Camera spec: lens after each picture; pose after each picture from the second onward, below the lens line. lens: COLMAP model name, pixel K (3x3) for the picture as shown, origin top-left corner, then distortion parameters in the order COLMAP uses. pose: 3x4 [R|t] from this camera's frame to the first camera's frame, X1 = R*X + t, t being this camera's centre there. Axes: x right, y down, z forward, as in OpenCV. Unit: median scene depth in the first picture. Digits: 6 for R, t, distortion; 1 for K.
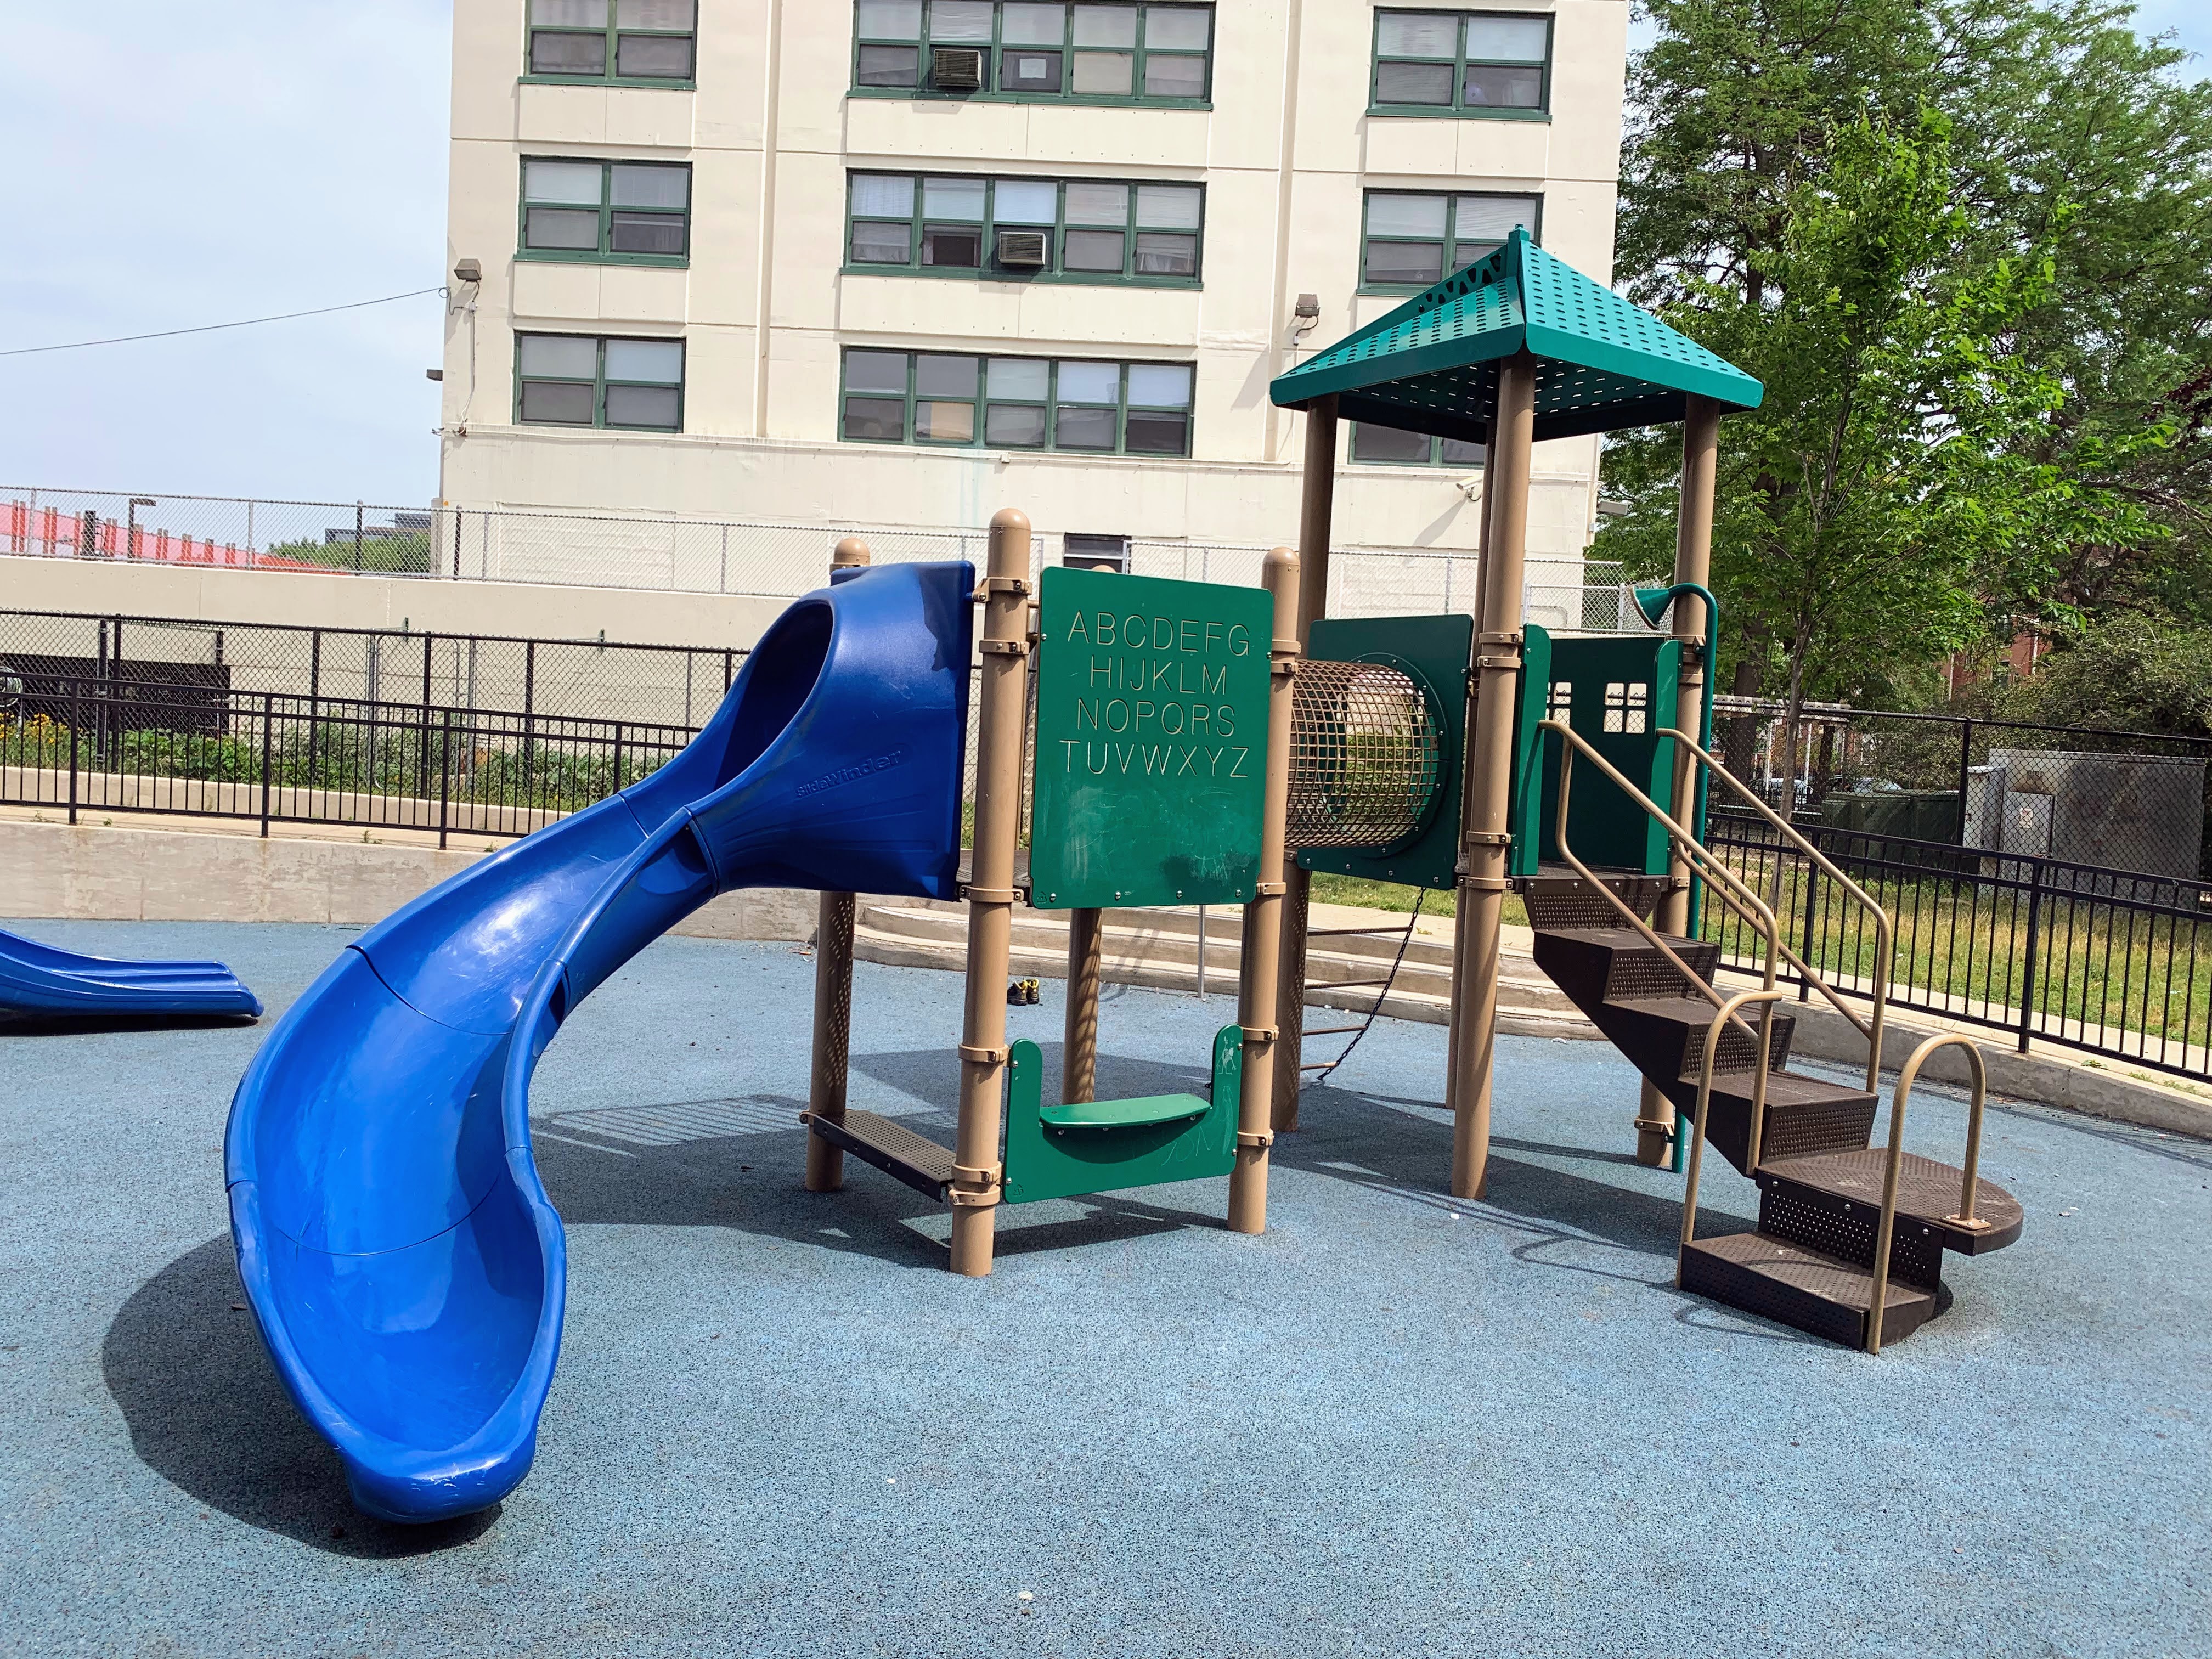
lens RADIAL K [[1682.5, 0, 1092.4], [0, 1682.5, 813.3], [0, 0, 1]] dist [0.014460, -0.002710]
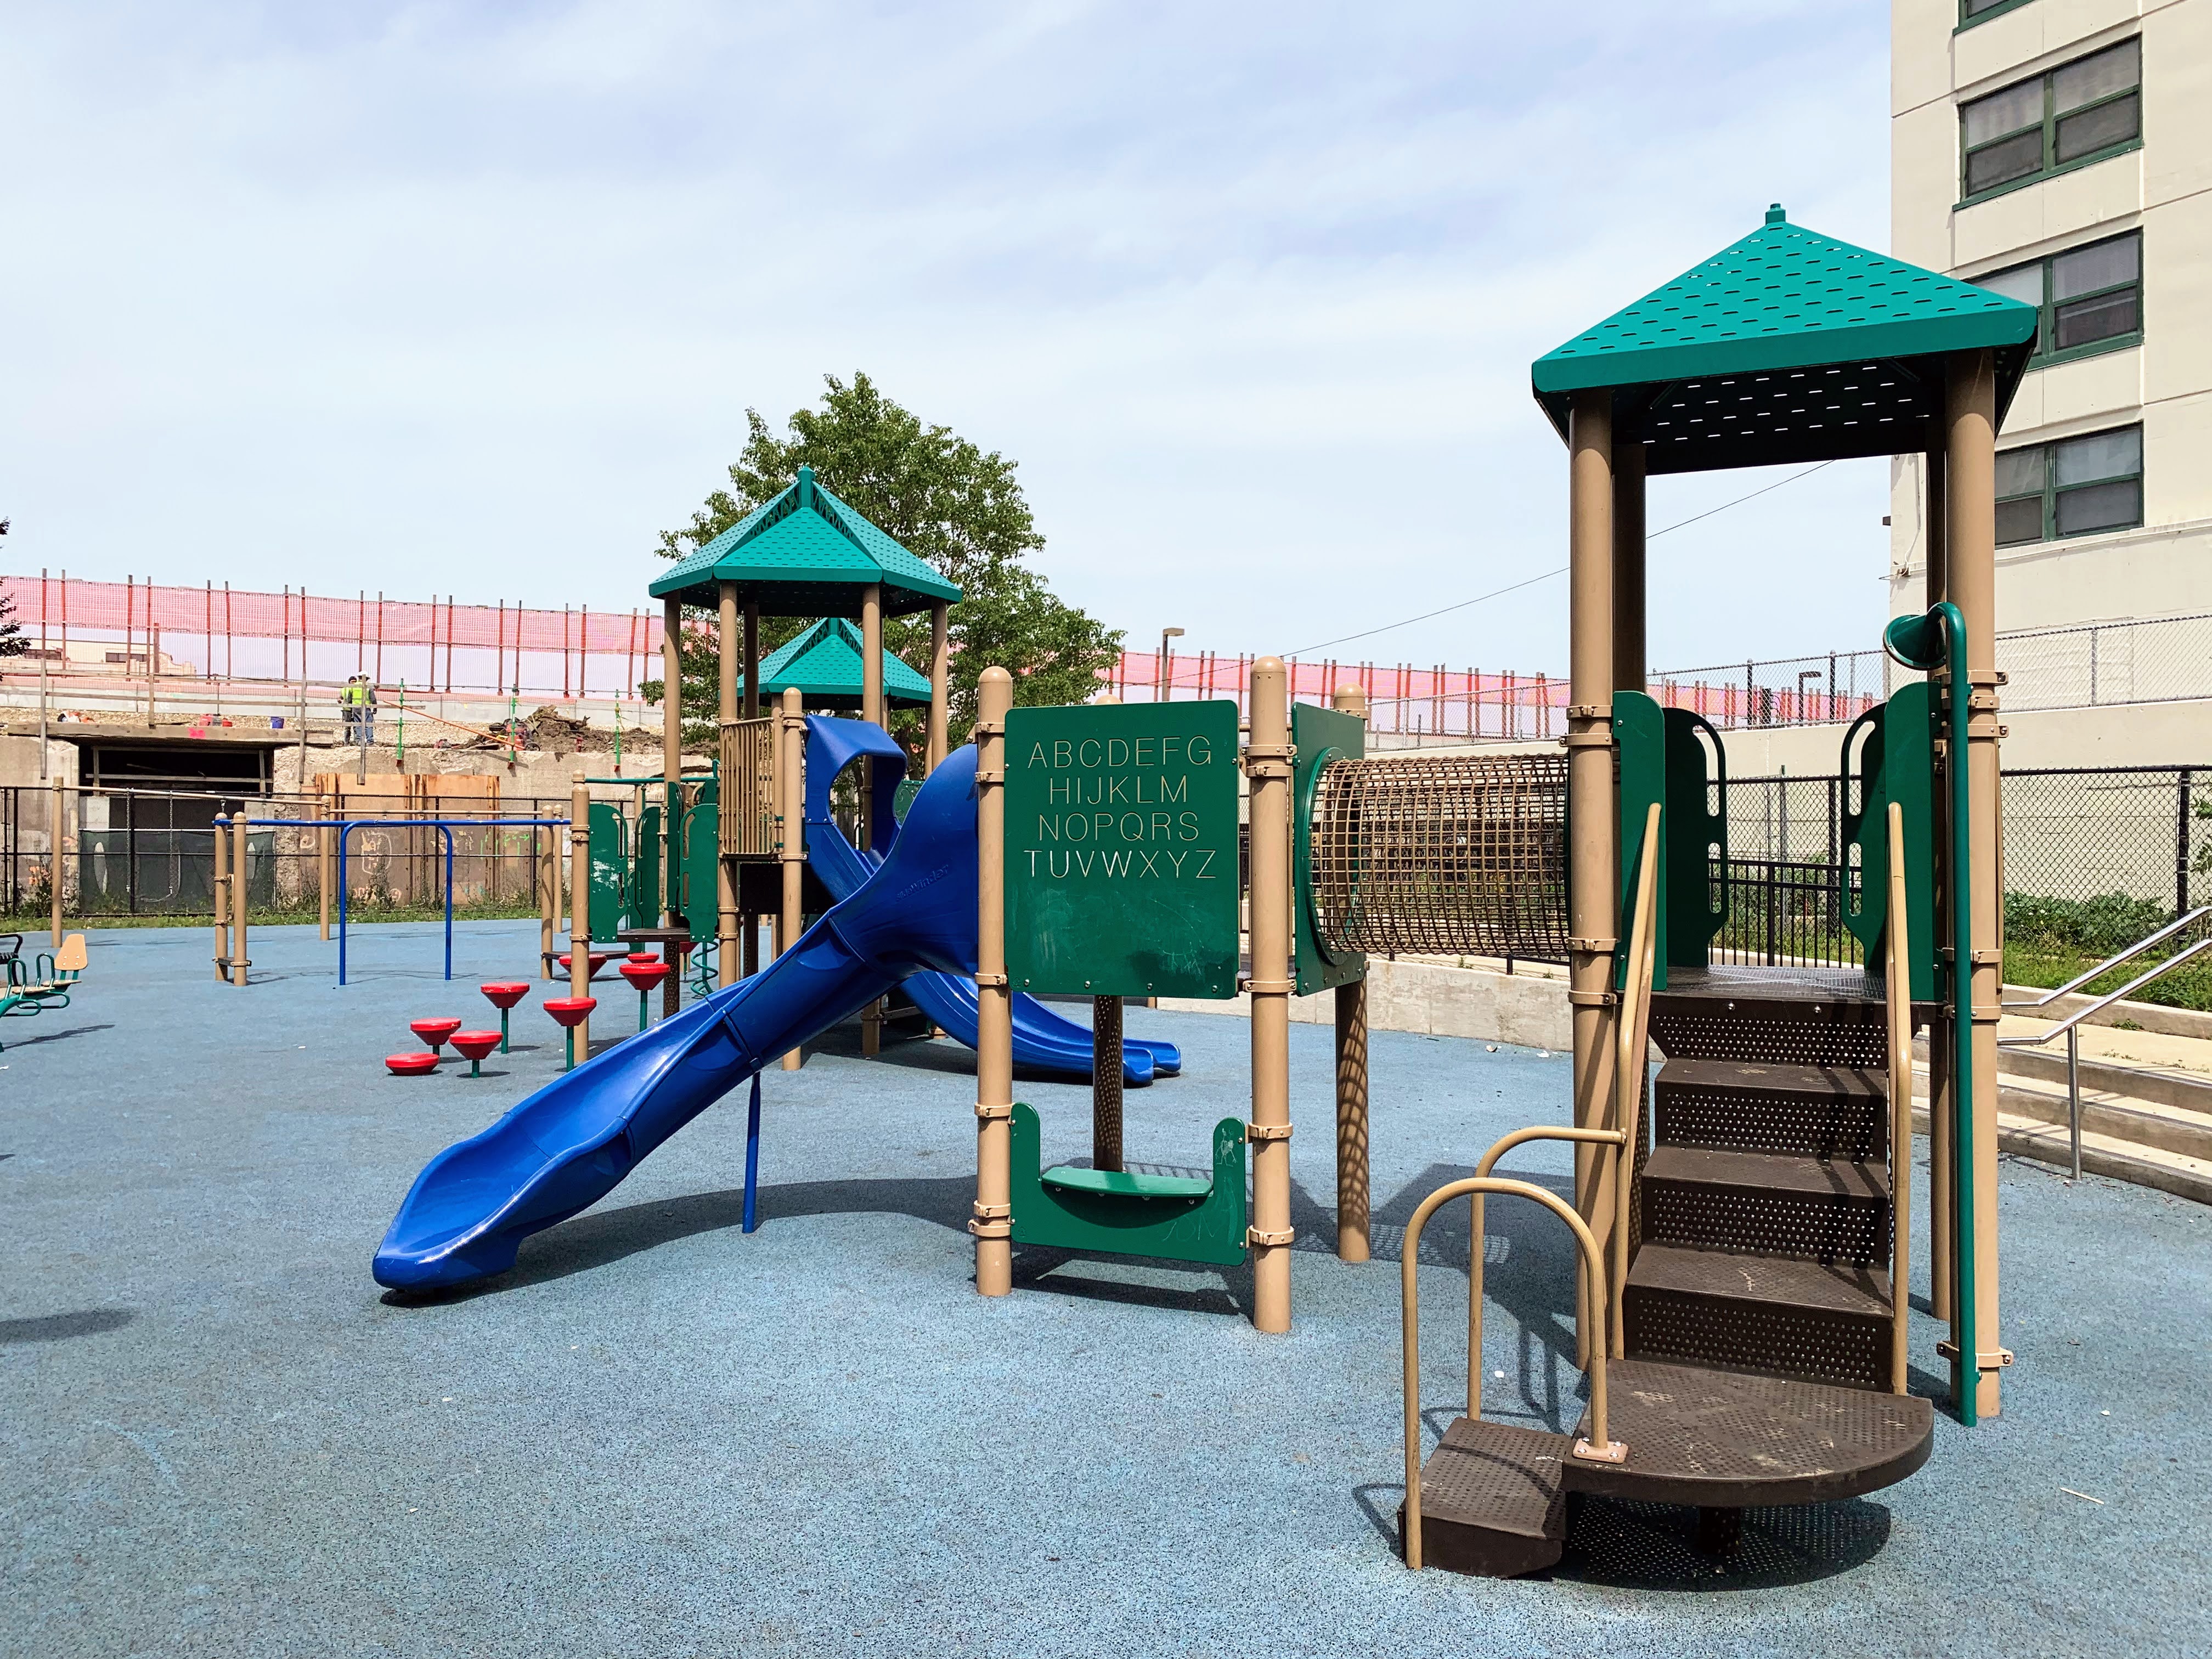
lens RADIAL K [[1682.5, 0, 1110.8], [0, 1682.5, 824.1], [0, 0, 1]] dist [0.014460, -0.002710]
pose [[0.548210, -0.054156, -0.834585, 0.410336], [-0.017167, 0.996962, -0.075969, 0.011383], [0.836164, 0.055974, 0.545616, 0.161222]]
